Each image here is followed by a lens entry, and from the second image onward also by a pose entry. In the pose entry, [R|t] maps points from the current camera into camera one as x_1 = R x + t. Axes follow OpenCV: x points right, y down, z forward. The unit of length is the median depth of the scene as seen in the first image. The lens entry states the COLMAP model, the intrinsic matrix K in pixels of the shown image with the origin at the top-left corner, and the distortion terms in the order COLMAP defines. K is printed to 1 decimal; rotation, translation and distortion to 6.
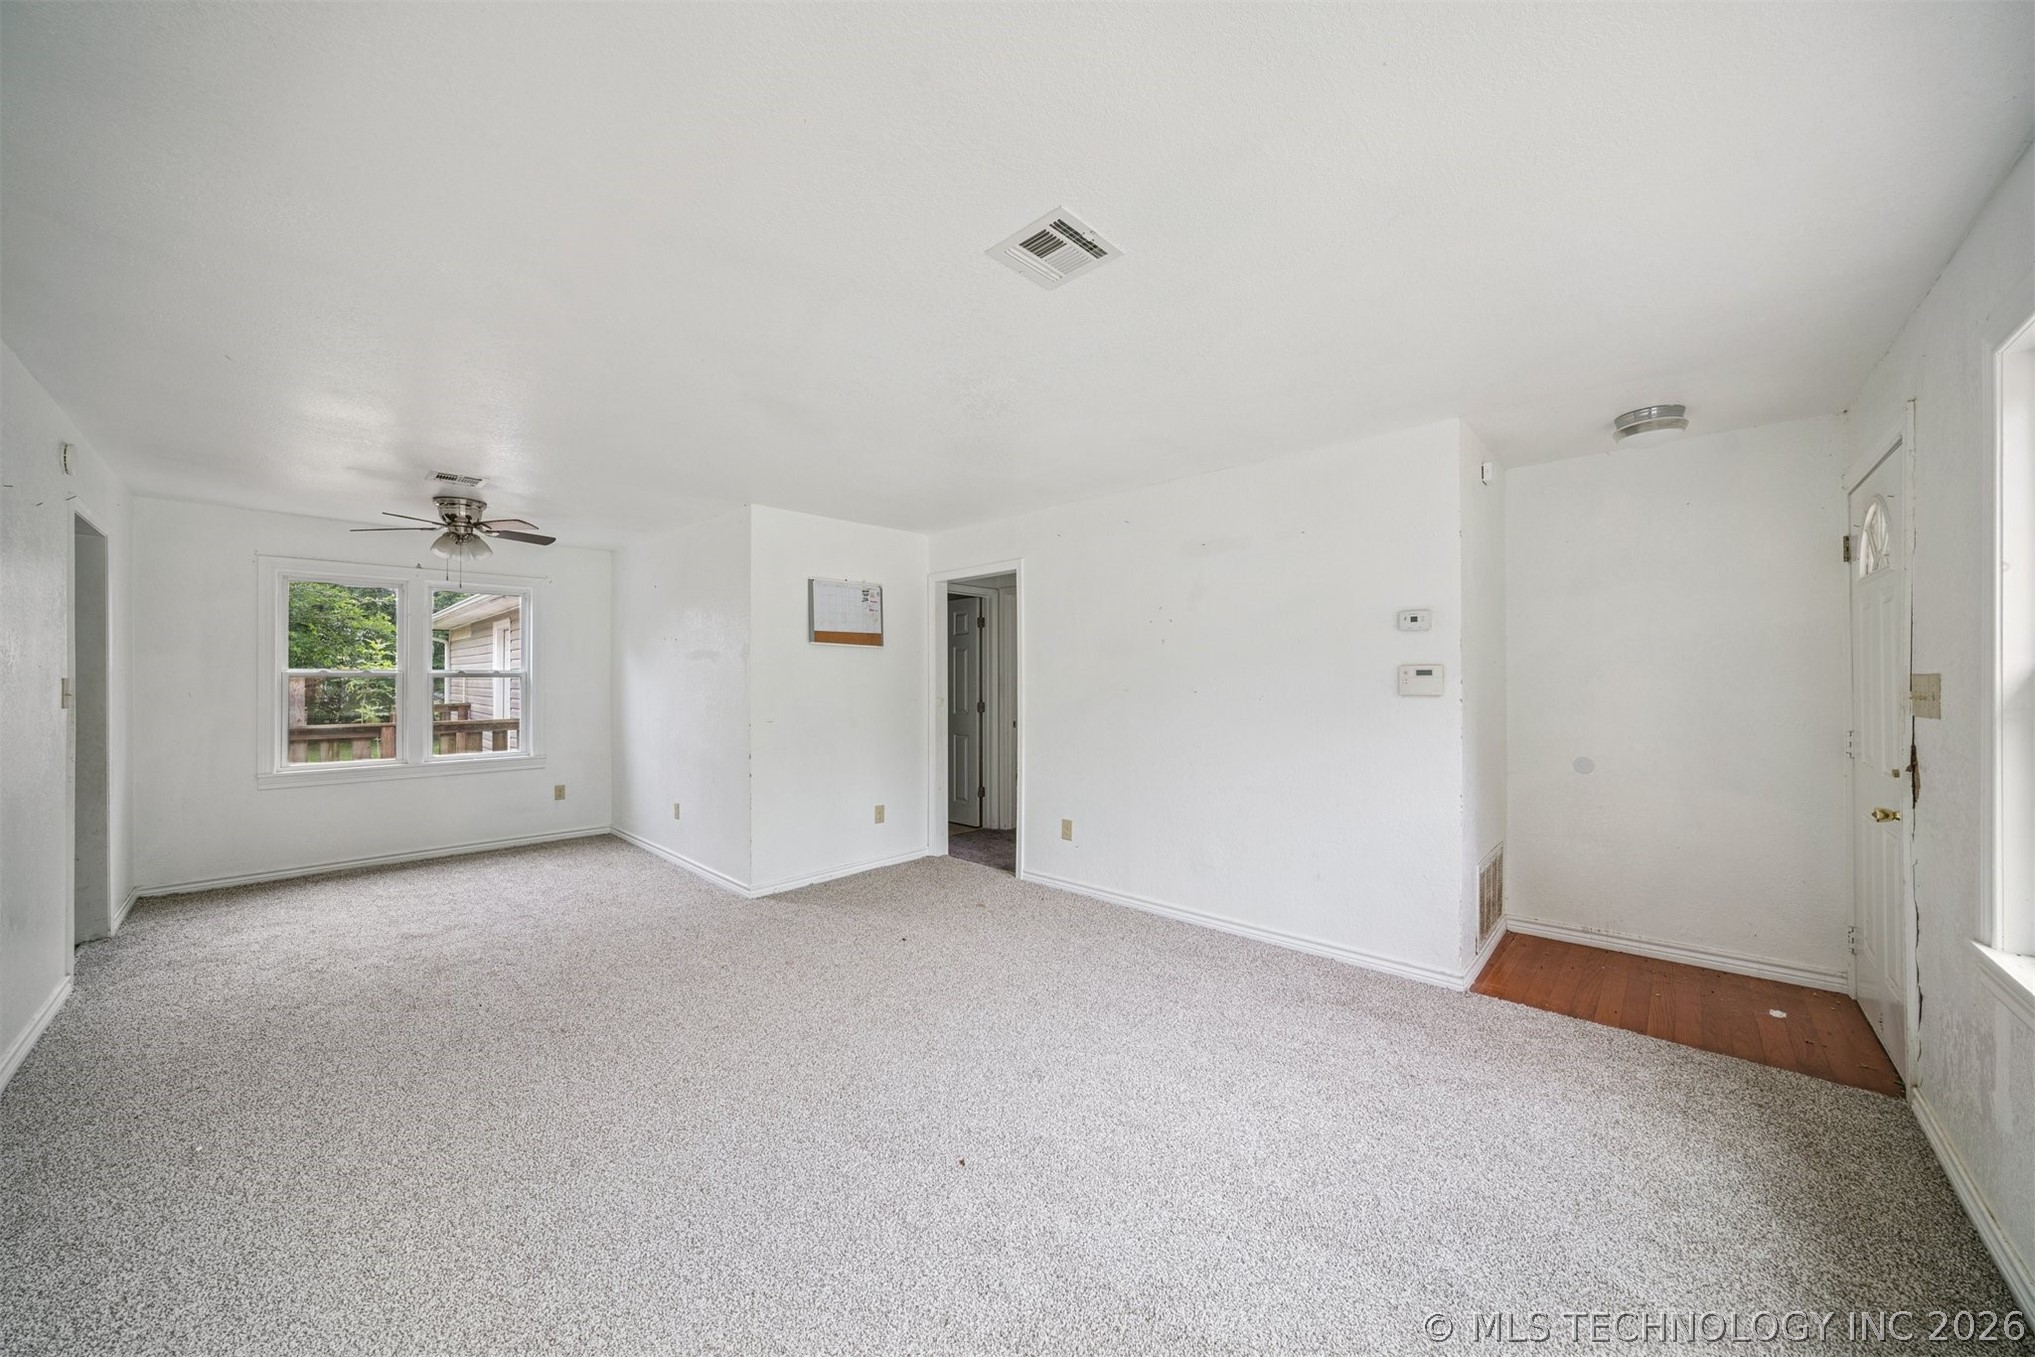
lens RADIAL K [[709.6, 0, 1007.0], [0, 709.6, 680.2], [0, 0, 1]] dist [-0.014364, 0.000375]
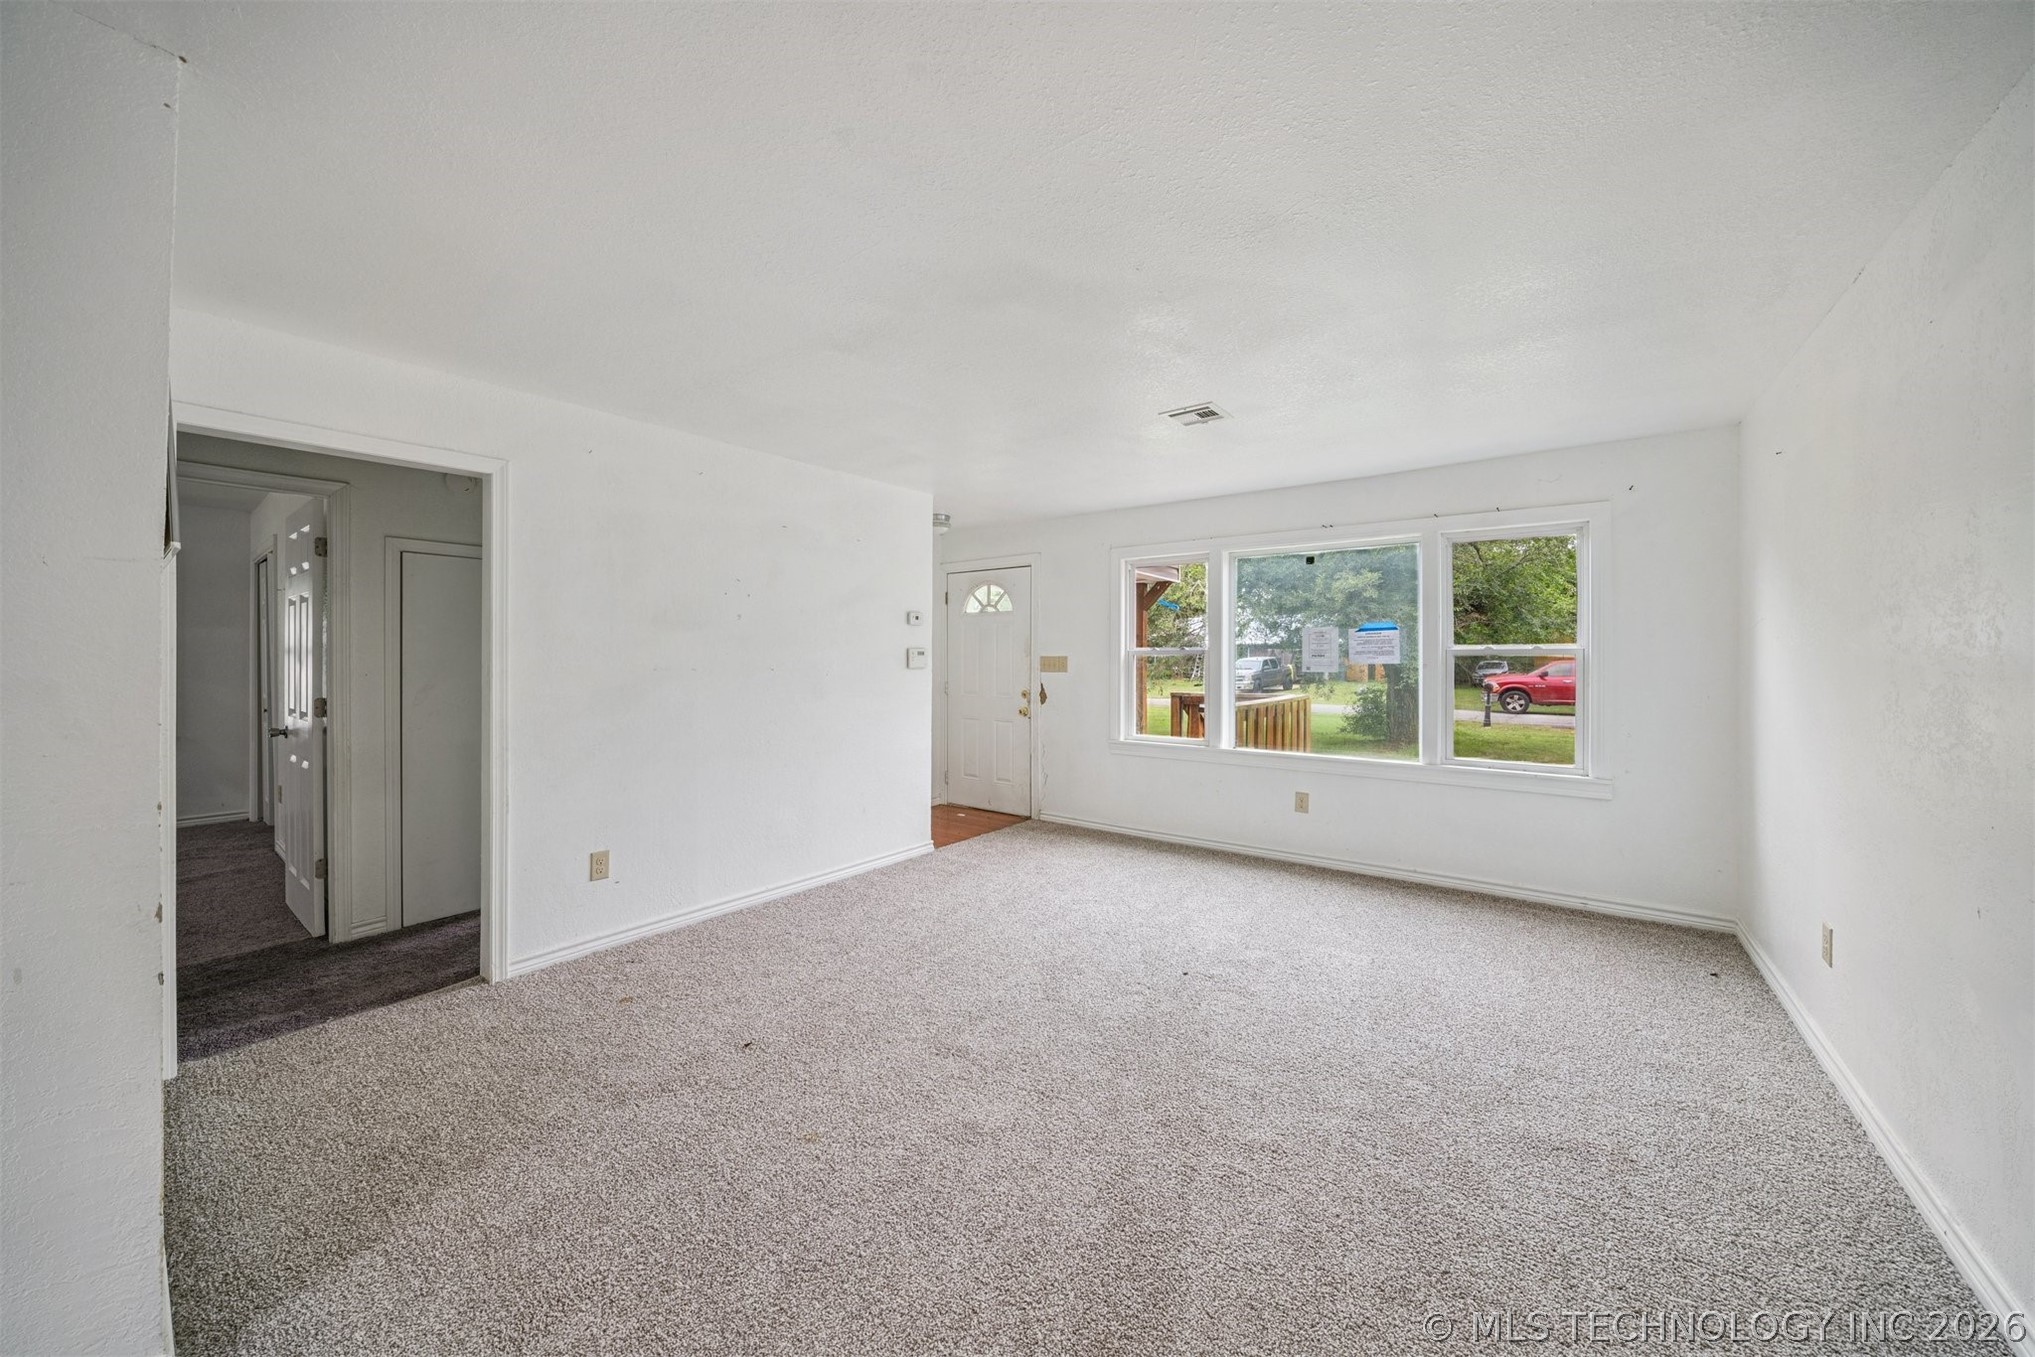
lens RADIAL K [[709.6, 0, 1012.7], [0, 709.6, 664.8], [0, 0, 1]] dist [-0.014364, 0.000375]
pose [[-0.085198, -0.011773, 0.996294, -0.930951], [-0.004245, 0.999925, 0.011453, -0.004549], [-0.996355, -0.003253, -0.085242, 0.904784]]
